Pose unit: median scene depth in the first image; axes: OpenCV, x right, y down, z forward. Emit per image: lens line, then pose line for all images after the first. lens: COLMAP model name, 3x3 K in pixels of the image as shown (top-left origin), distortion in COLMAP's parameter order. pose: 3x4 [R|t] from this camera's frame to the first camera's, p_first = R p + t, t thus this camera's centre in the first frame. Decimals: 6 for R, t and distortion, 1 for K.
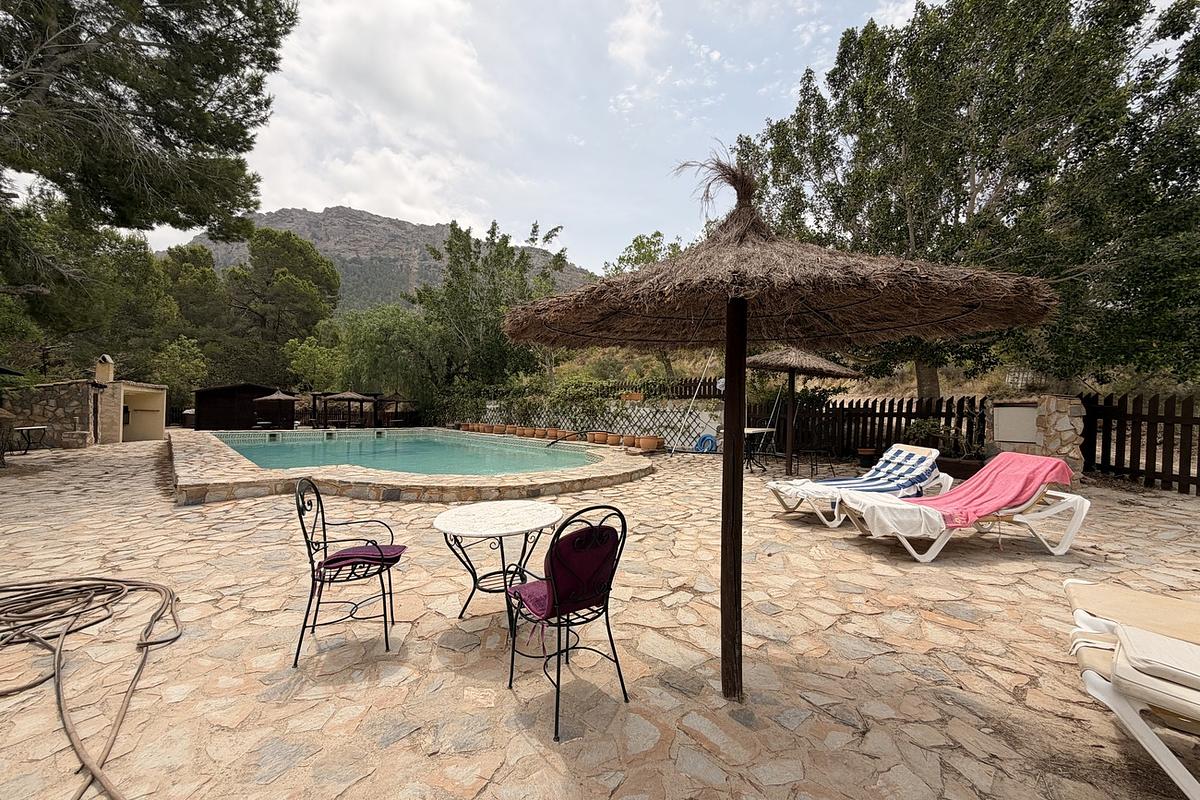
lens RADIAL K [[479.0, 0, 595.3], [0, 479.0, 401.7], [0, 0, 1]] dist [-0.000100, 0.000339]
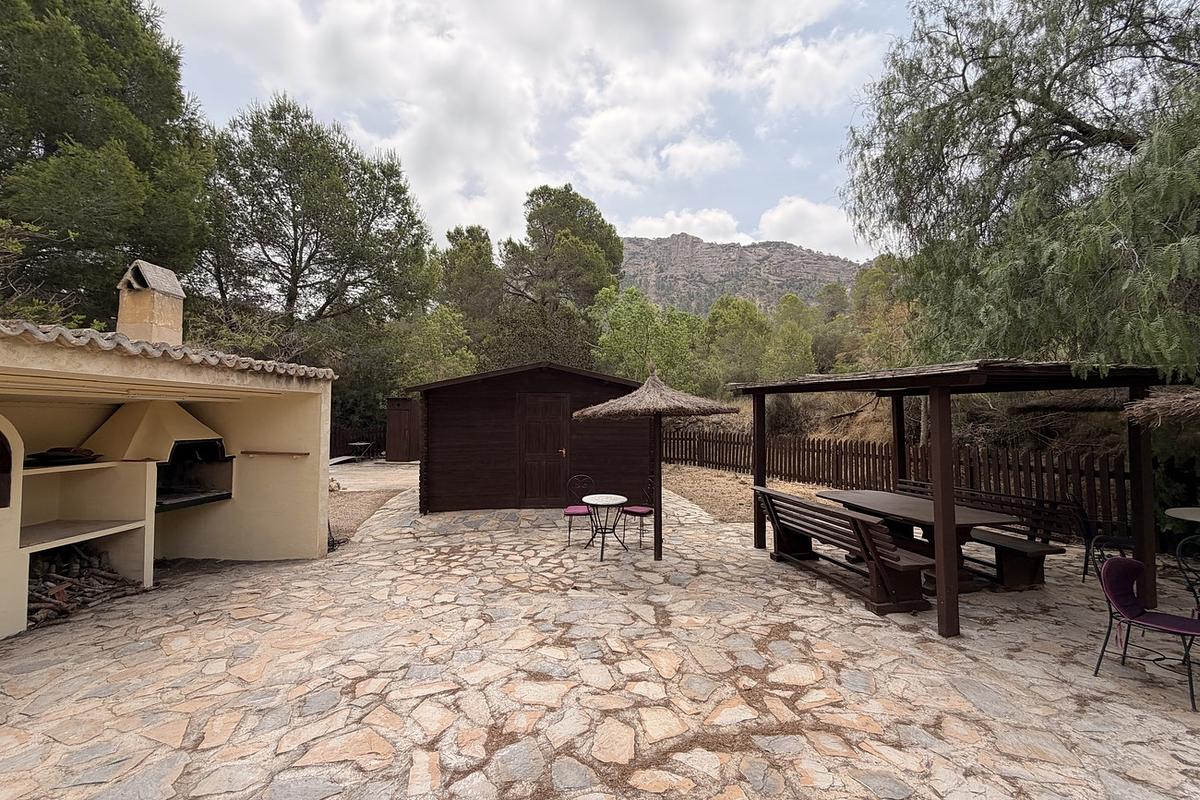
lens RADIAL K [[479.0, 0, 595.3], [0, 479.0, 401.7], [0, 0, 1]] dist [-0.000100, 0.000339]
pose [[0.889431, -0.020324, -0.456617, -0.589359], [0.013277, 0.999738, -0.018635, -0.005243], [0.456876, 0.010512, 0.889468, 0.782359]]
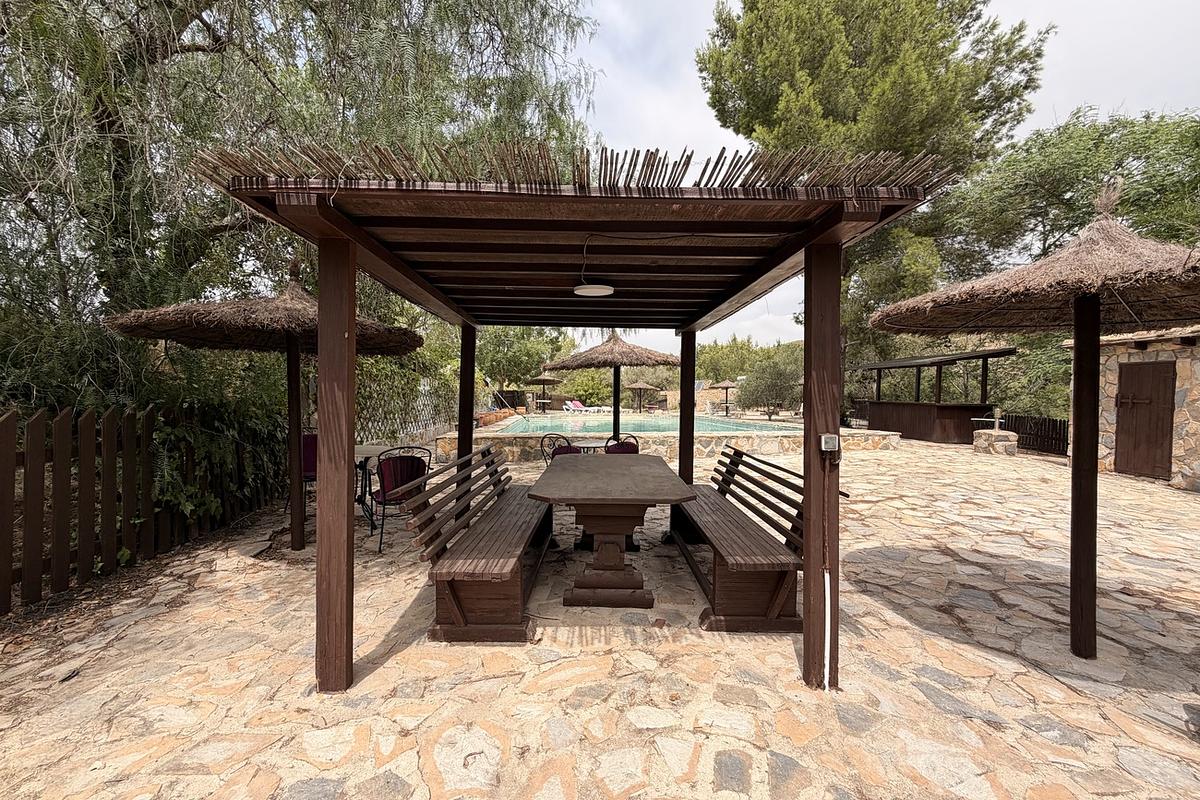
lens RADIAL K [[478.0, 0, 600.0], [0, 478.0, 400.0], [0, 0, 1]] dist [0.000978, 0.000254]
pose [[-0.797022, -0.014811, 0.603769, -0.656068], [-0.018759, 0.999824, -0.000237, 0.019530], [-0.603659, -0.011515, -0.797159, 1.184892]]
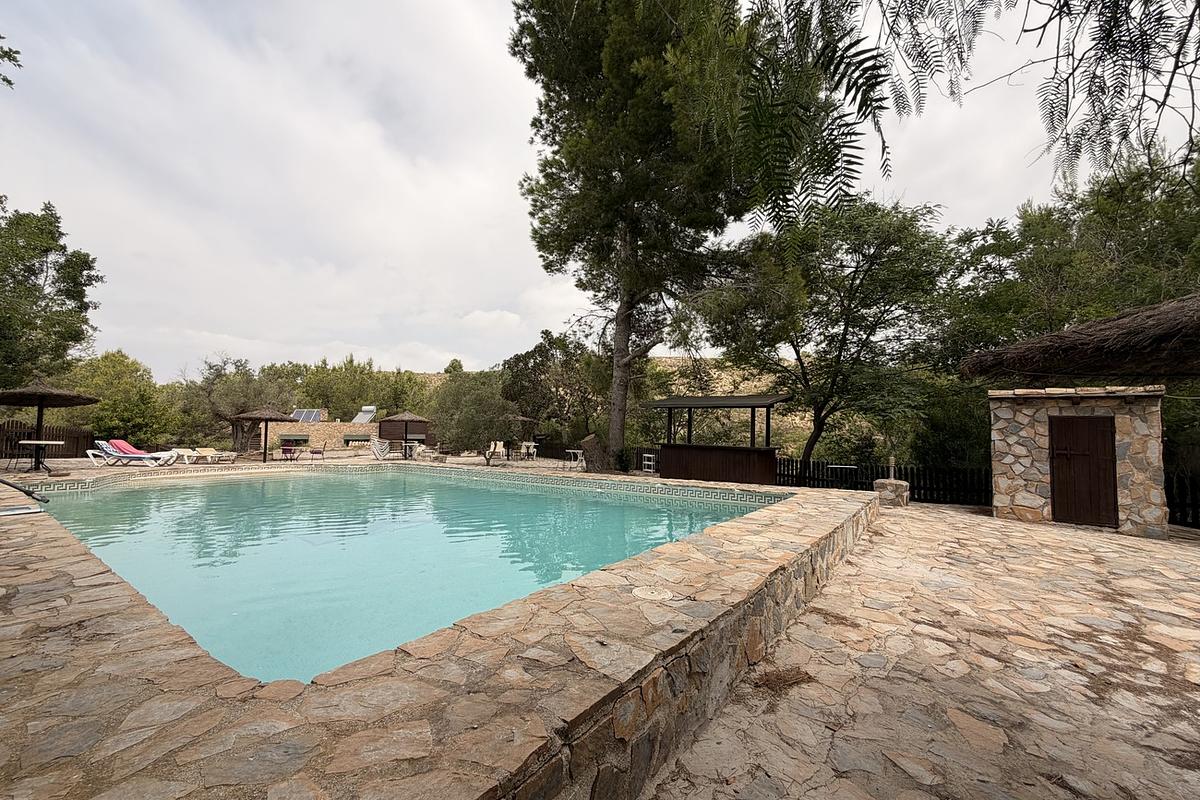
lens RADIAL K [[479.0, 0, 595.3], [0, 479.0, 401.7], [0, 0, 1]] dist [-0.000100, 0.000339]
pose [[-0.982113, -0.034650, -0.185079, -0.353383], [-0.019870, 0.996506, -0.081119, 0.011861], [0.187243, -0.075991, -0.979370, 0.985592]]
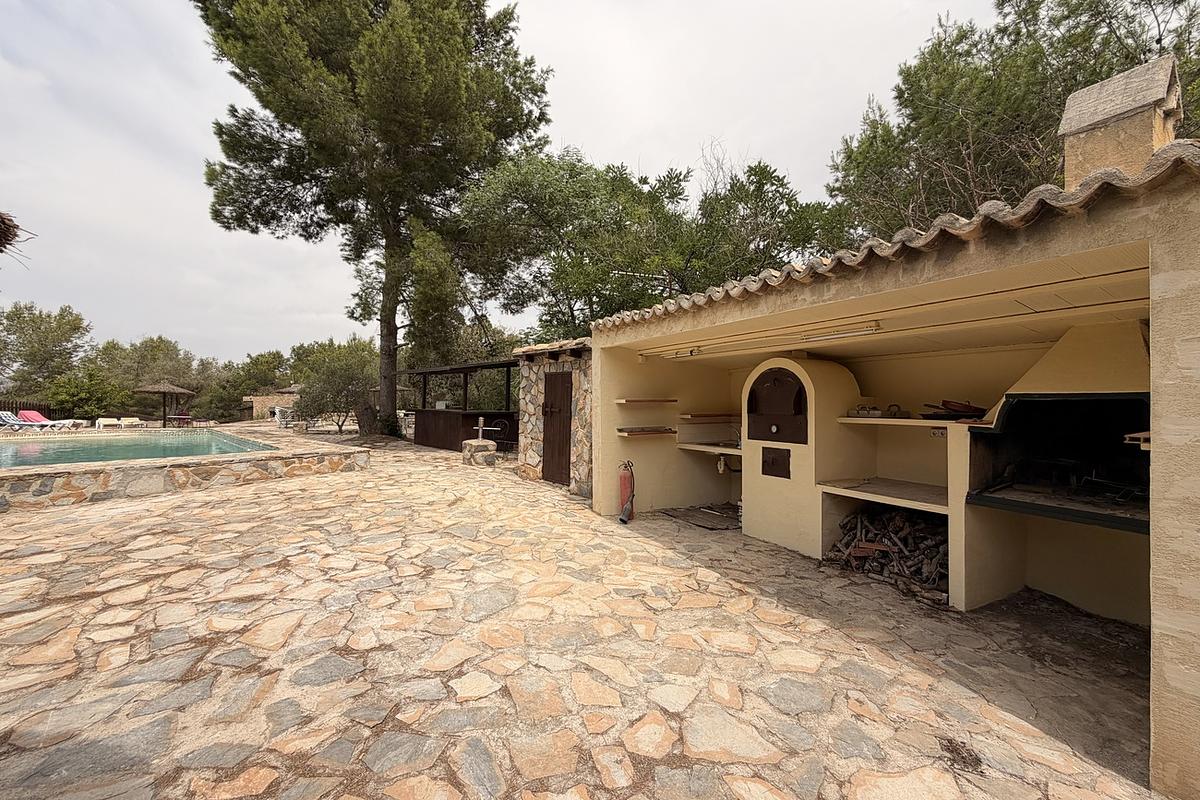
lens RADIAL K [[479.0, 0, 595.3], [0, 479.0, 401.7], [0, 0, 1]] dist [-0.000100, 0.000339]
pose [[-0.999353, -0.009914, -0.034582, -0.765672], [-0.009279, 0.999786, -0.018490, 0.013735], [0.034758, -0.018157, -0.999231, 1.045151]]
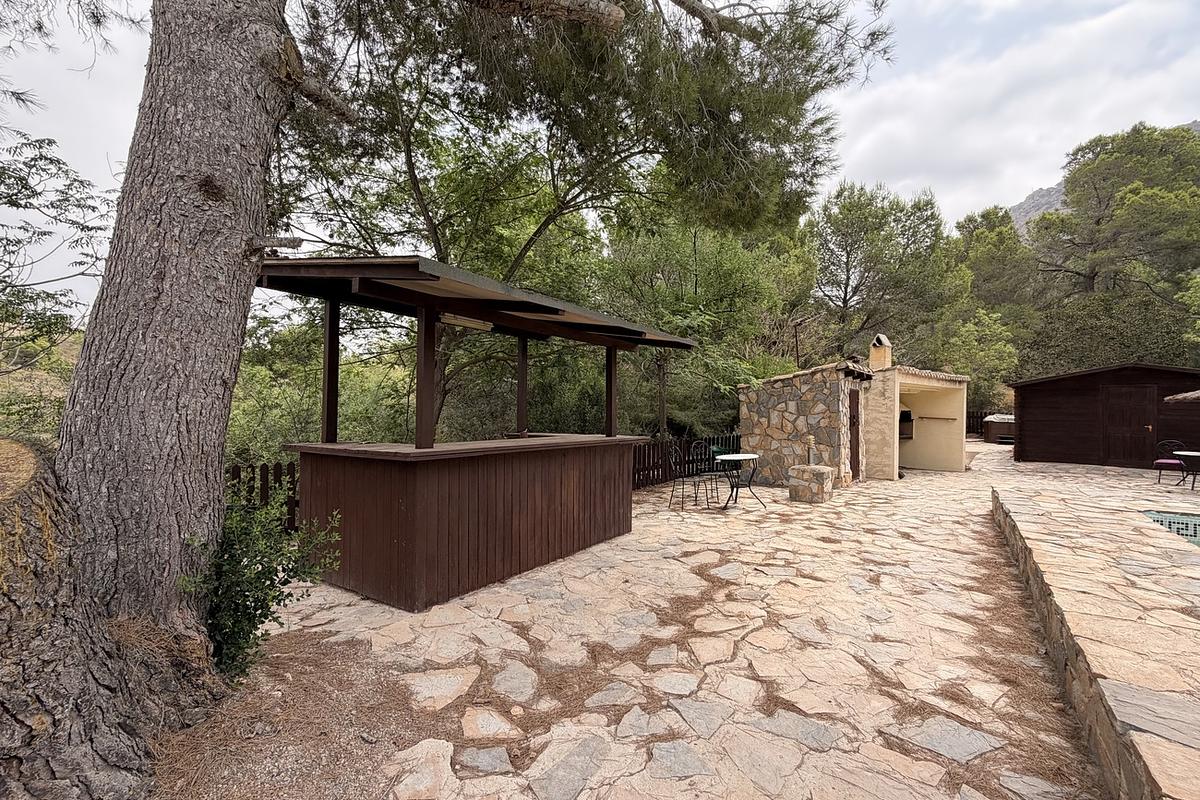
lens RADIAL K [[478.0, 0, 600.0], [0, 478.0, 400.0], [0, 0, 1]] dist [0.000978, 0.000254]
pose [[0.203349, -0.013933, -0.979007, -0.405274], [0.007231, 0.999893, -0.012728, -0.000363], [0.979080, -0.004491, 0.203428, 0.432476]]
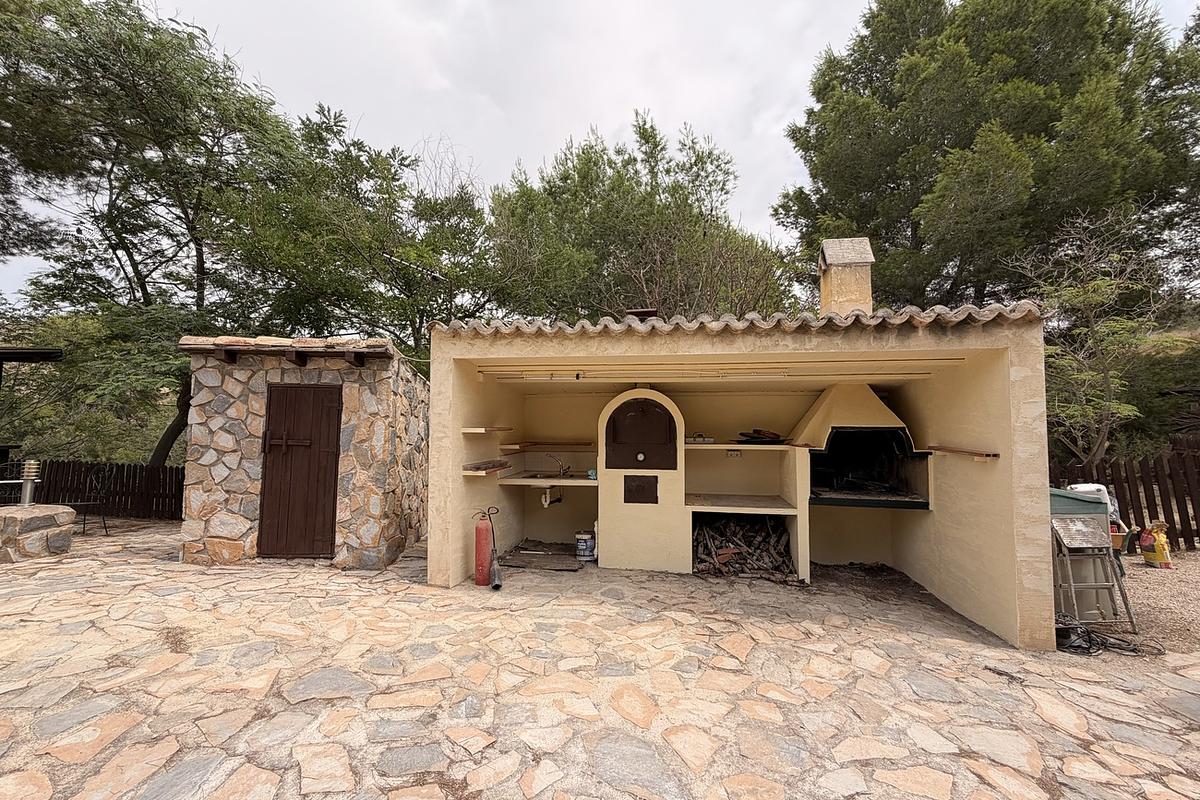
lens RADIAL K [[479.1, 0, 597.2], [0, 479.1, 402.8], [0, 0, 1]] dist [0.001417, 0.000260]
pose [[-0.591774, -0.049773, -0.804566, -0.658180], [0.004304, 0.997883, -0.064897, 0.010270], [0.806093, -0.041868, -0.590306, 0.946404]]
